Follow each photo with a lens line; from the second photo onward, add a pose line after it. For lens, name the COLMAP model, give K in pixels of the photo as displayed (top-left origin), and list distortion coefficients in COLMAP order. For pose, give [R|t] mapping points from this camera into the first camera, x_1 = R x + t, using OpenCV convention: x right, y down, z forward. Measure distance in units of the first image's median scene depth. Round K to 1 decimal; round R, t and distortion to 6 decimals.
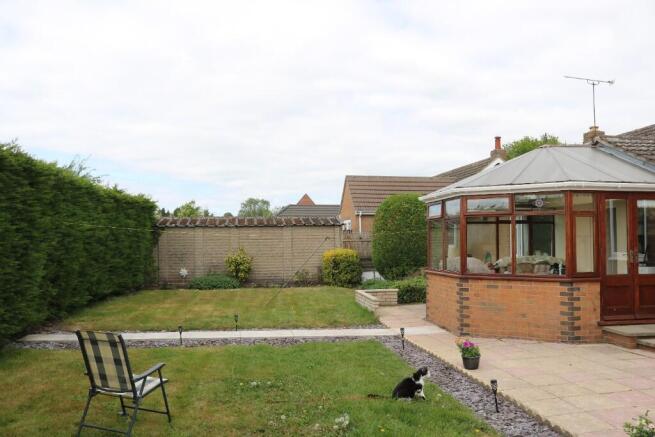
lens RADIAL K [[548.6, 0, 325.0], [0, 548.6, 220.2], [0, 0, 1]] dist [-0.158063, 0.142324]
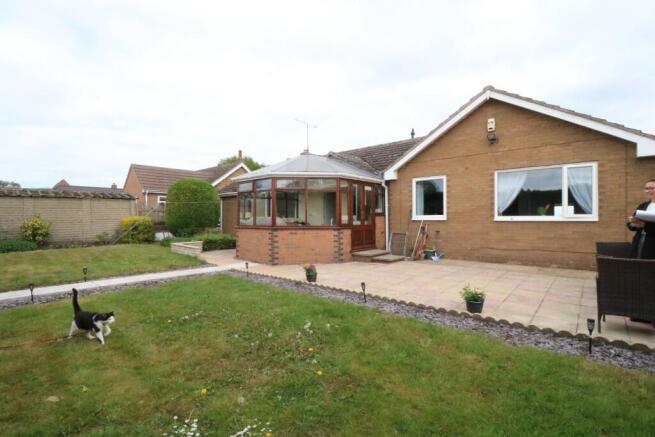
lens RADIAL K [[310.6, 0, 333.3], [0, 310.6, 216.4], [0, 0, 1]] dist [0.009706, -0.017862]
pose [[0.757339, 0.002302, 0.653018, -0.184421], [-0.024673, 0.999381, 0.025092, 0.036902], [-0.652555, -0.035115, 0.756927, 0.170415]]
